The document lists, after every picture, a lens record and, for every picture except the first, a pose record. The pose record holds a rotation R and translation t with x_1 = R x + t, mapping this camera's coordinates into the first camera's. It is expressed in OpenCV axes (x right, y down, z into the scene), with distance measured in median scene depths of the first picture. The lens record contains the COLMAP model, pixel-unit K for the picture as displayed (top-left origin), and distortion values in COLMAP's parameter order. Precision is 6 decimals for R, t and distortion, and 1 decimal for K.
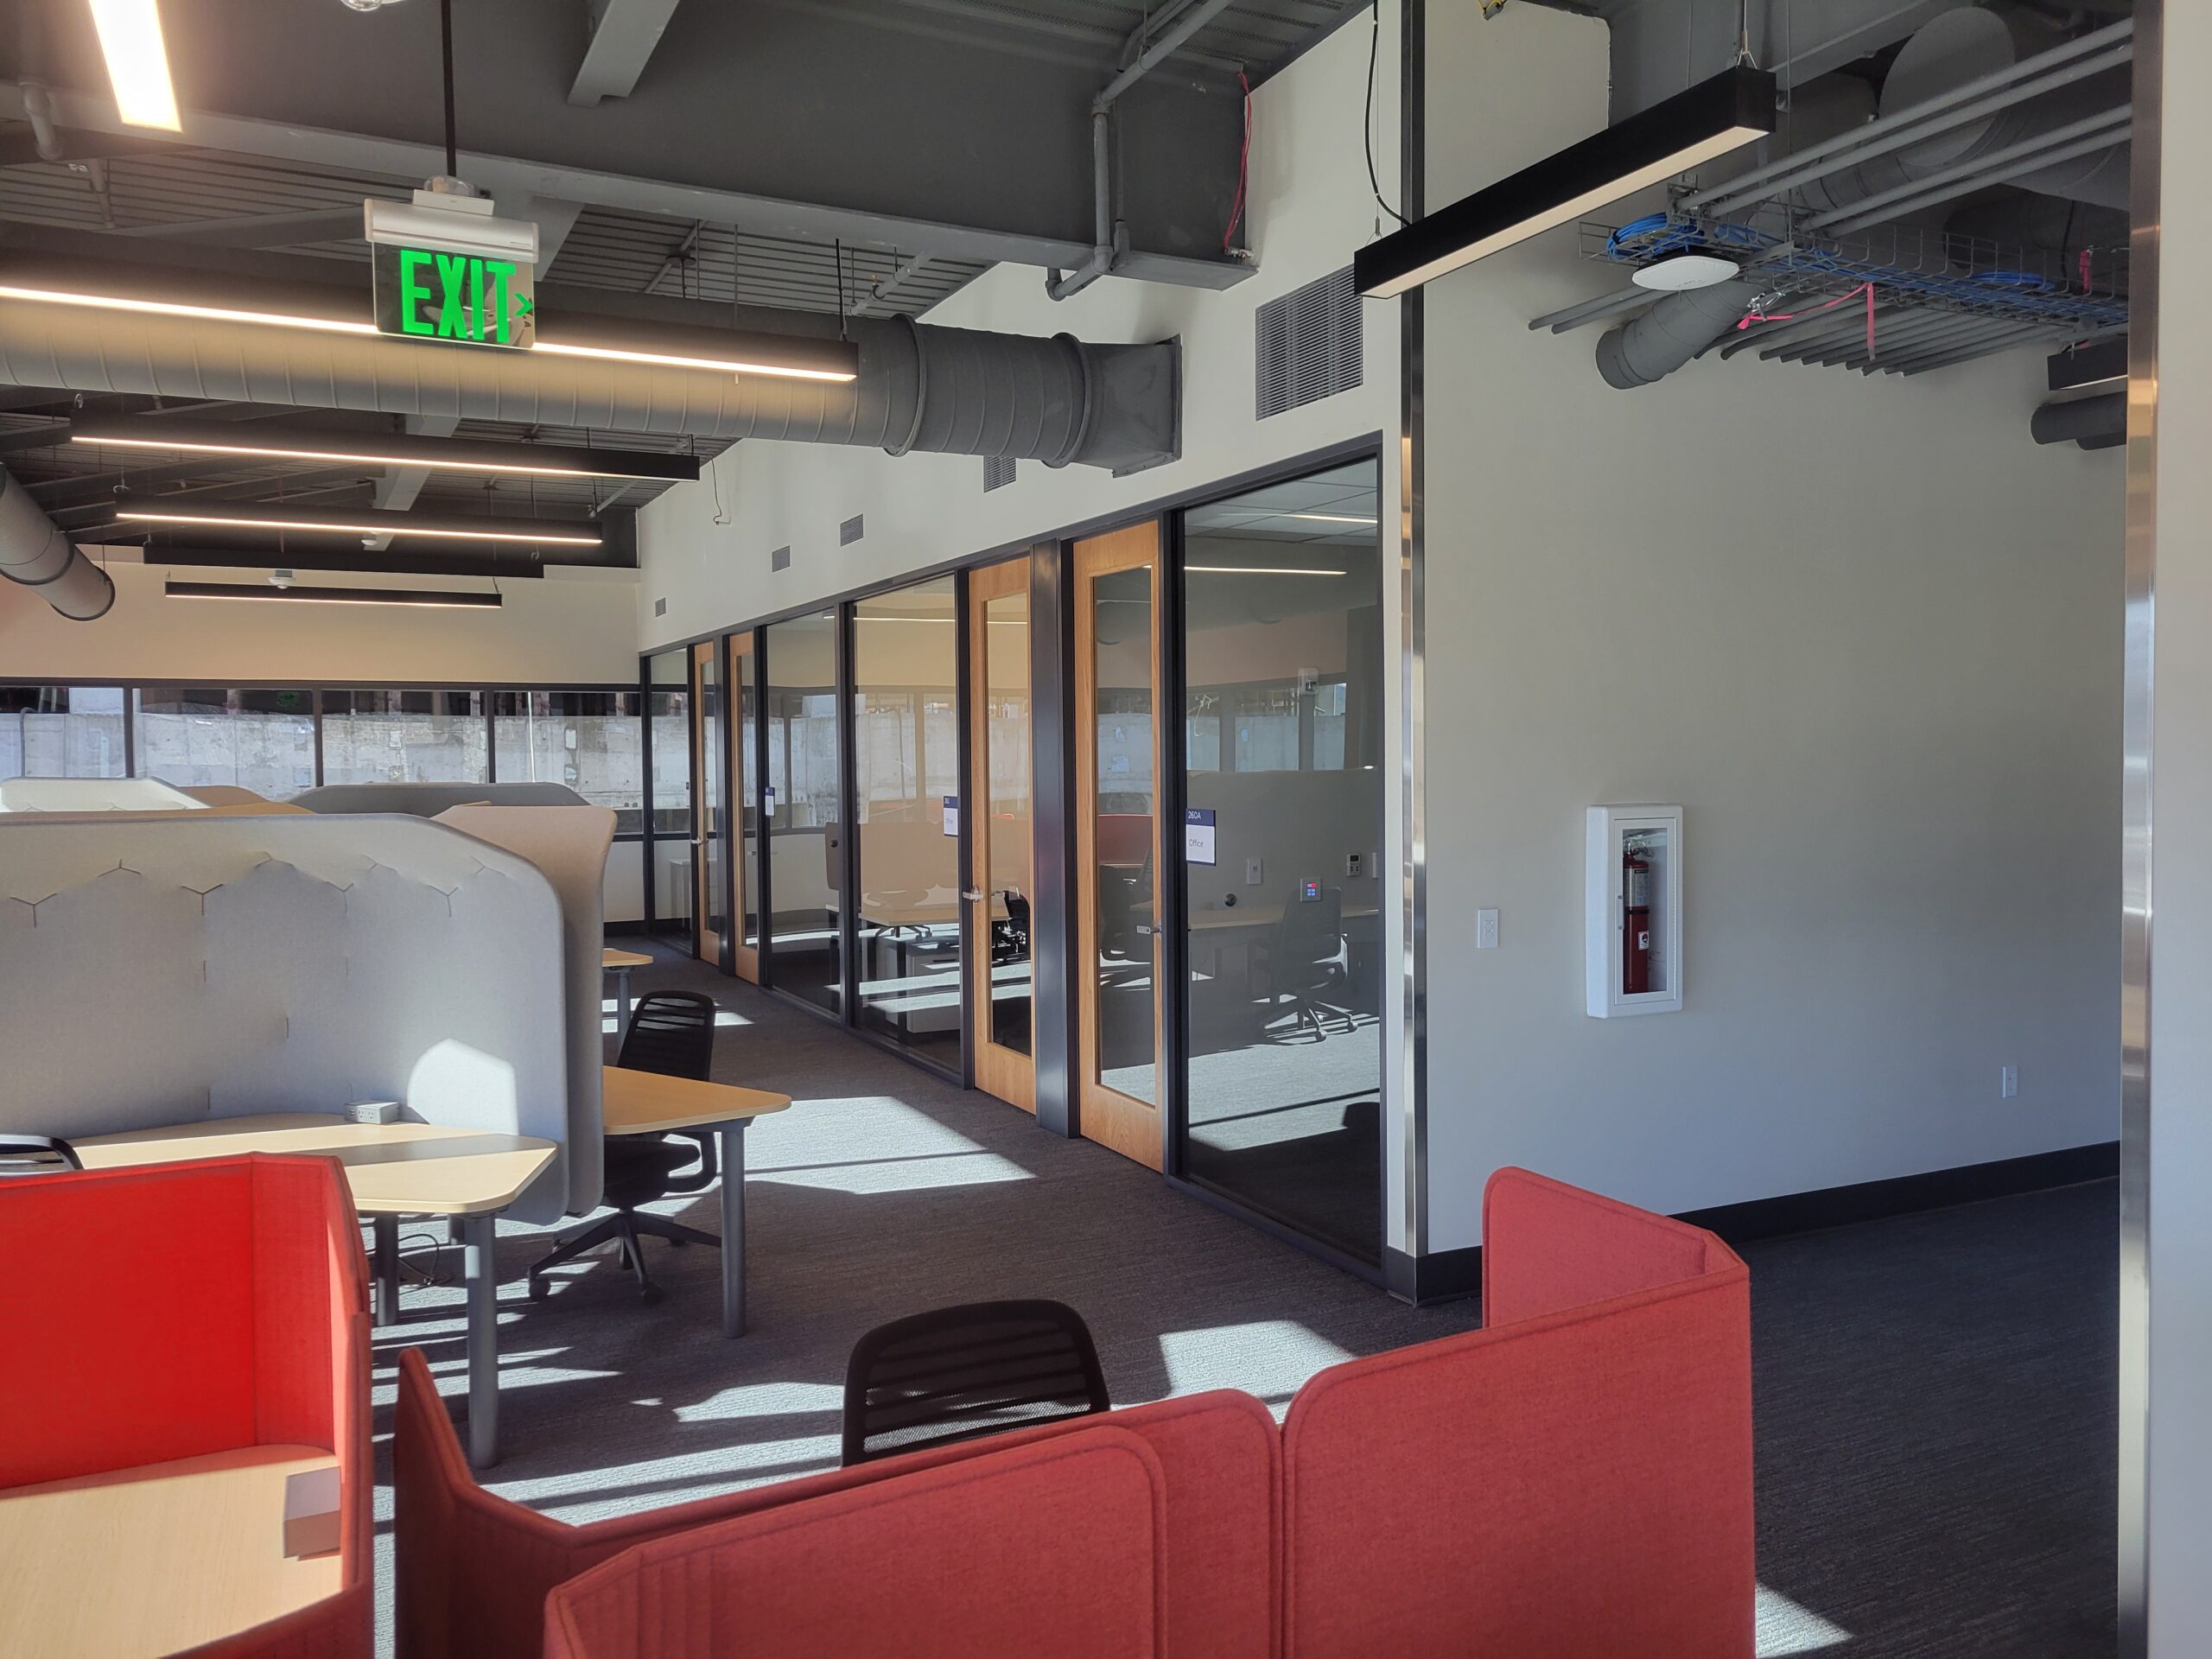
lens RADIAL K [[1668.0, 0, 1106.0], [0, 1668.0, 829.5], [0, 0, 1]] dist [-0.092108, -0.002902]
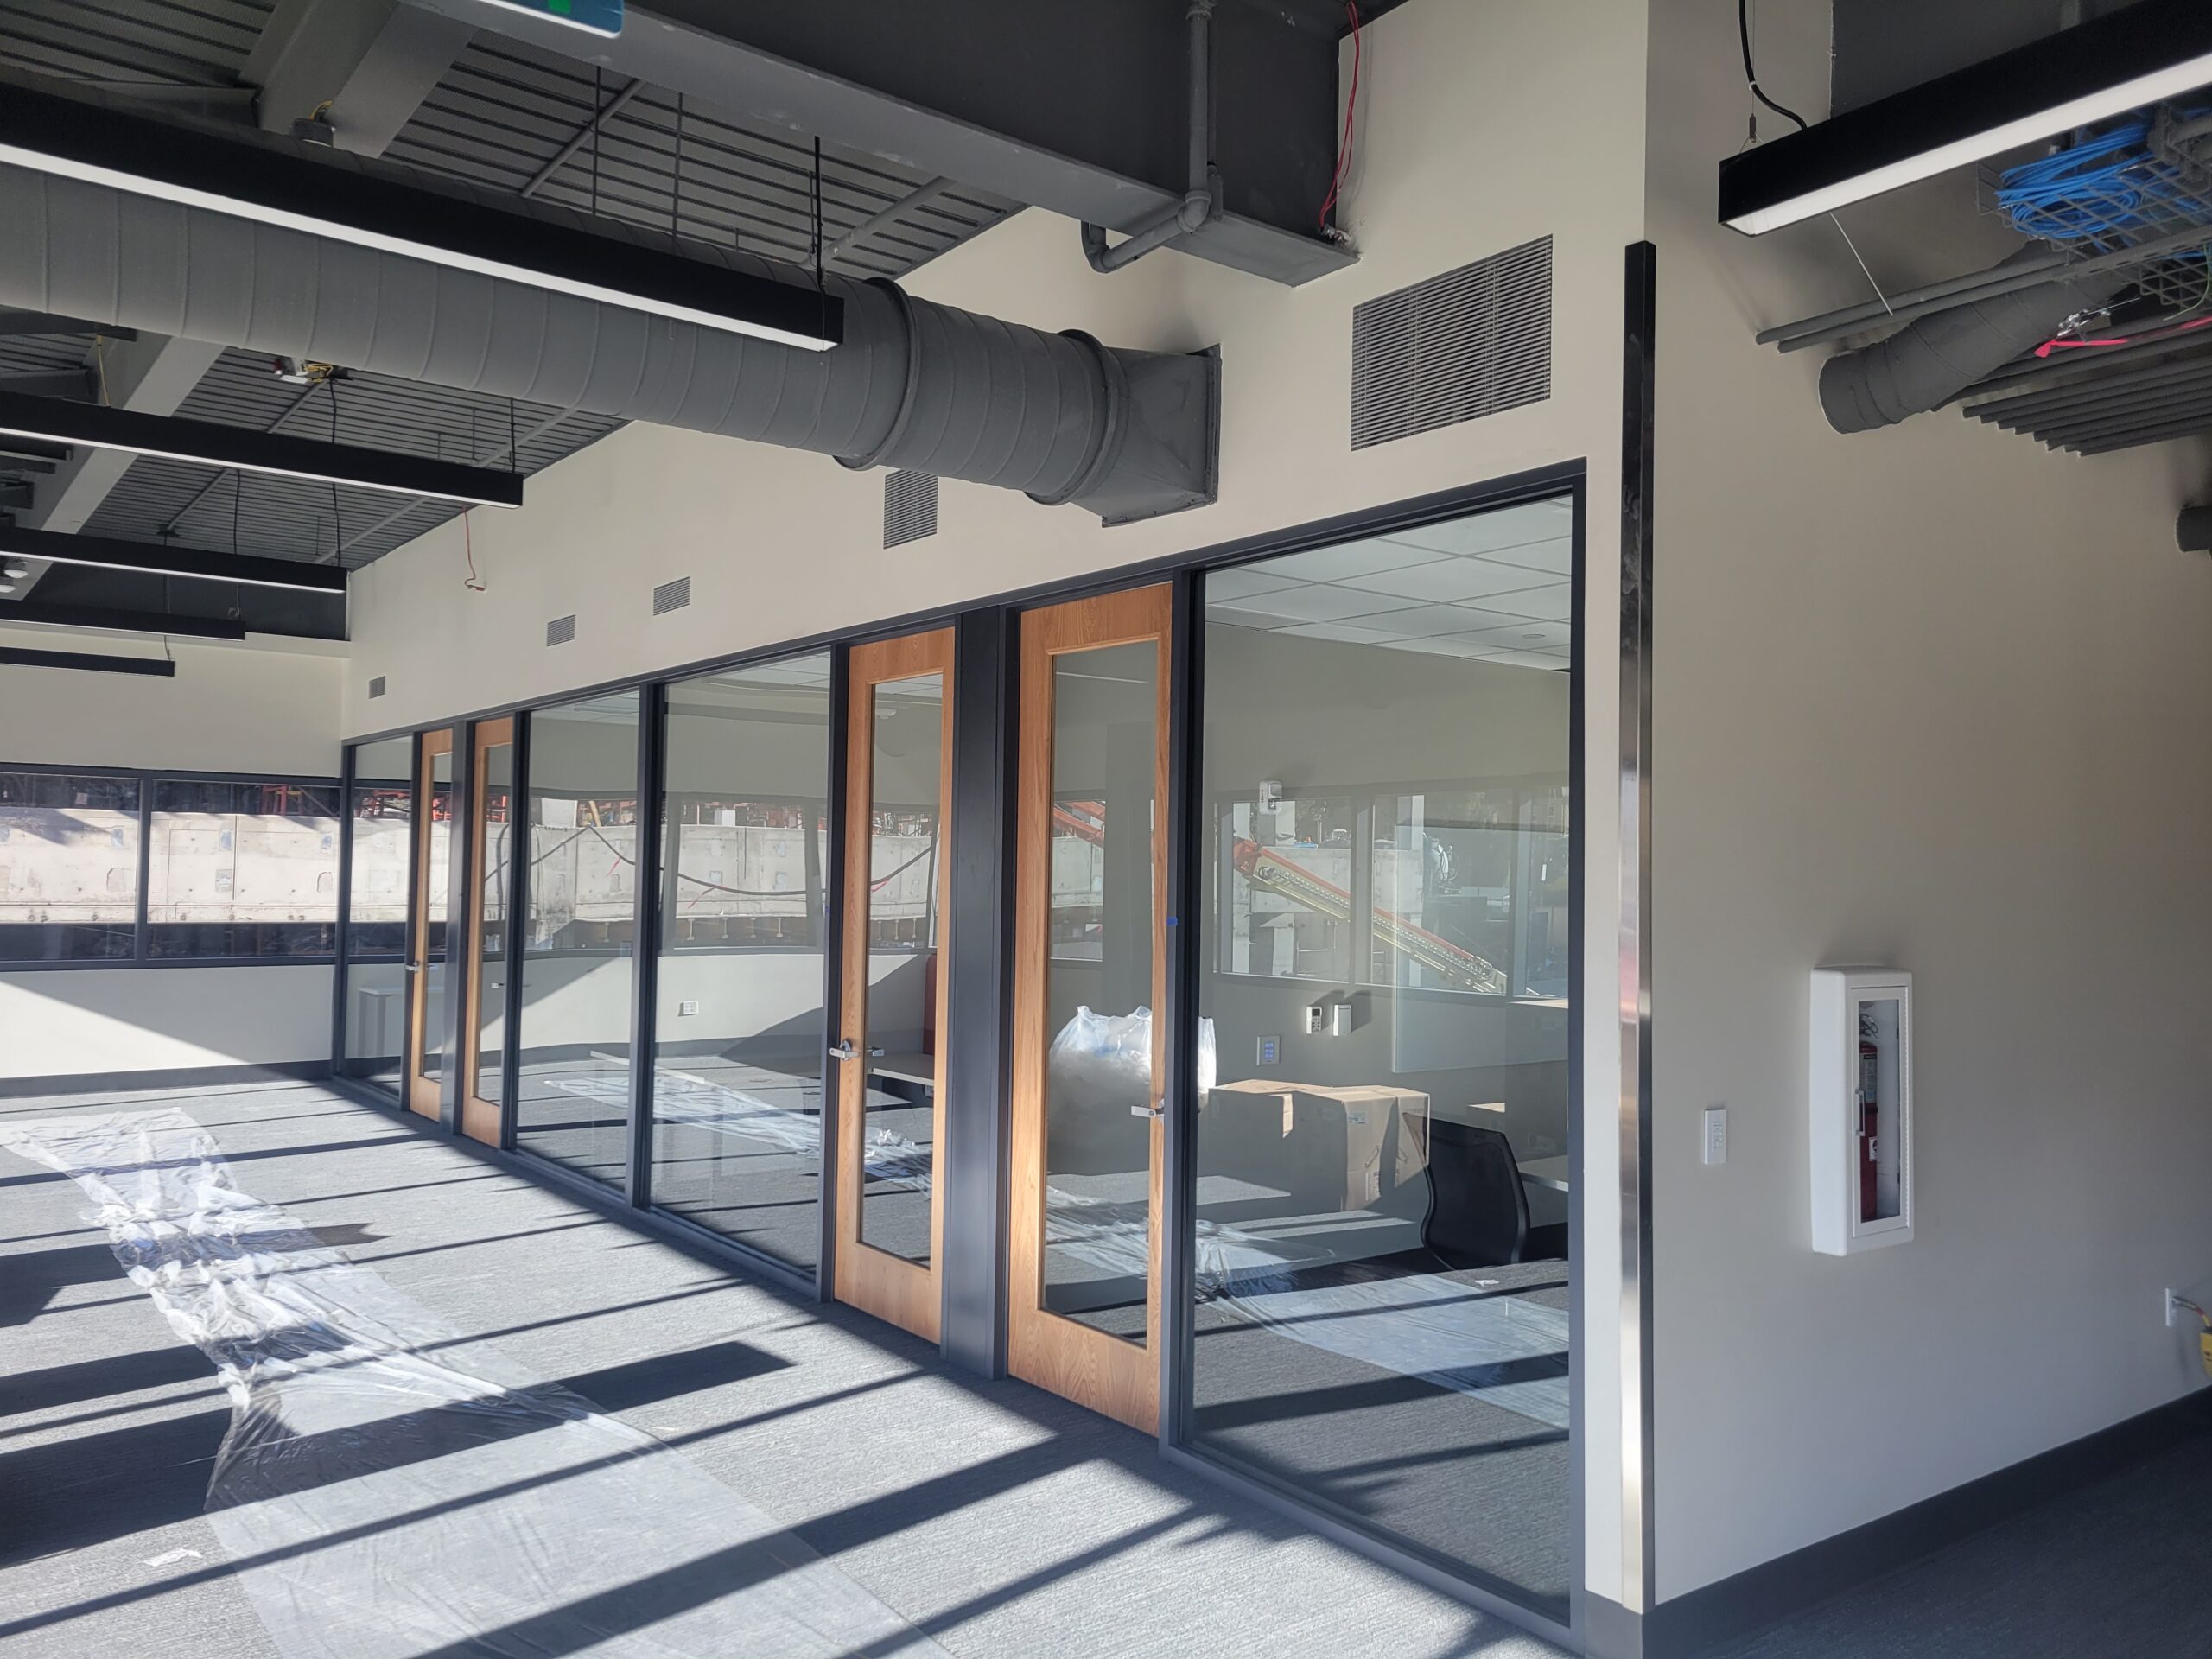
lens RADIAL K [[1689.7, 0, 1105.9], [0, 1689.7, 795.1], [0, 0, 1]] dist [0.032139, -0.146802]
pose [[0.983606, 0.042953, 0.175139, -0.141912], [-0.025580, 0.994631, -0.100269, -0.006352], [-0.178506, 0.094146, 0.979424, 0.251975]]
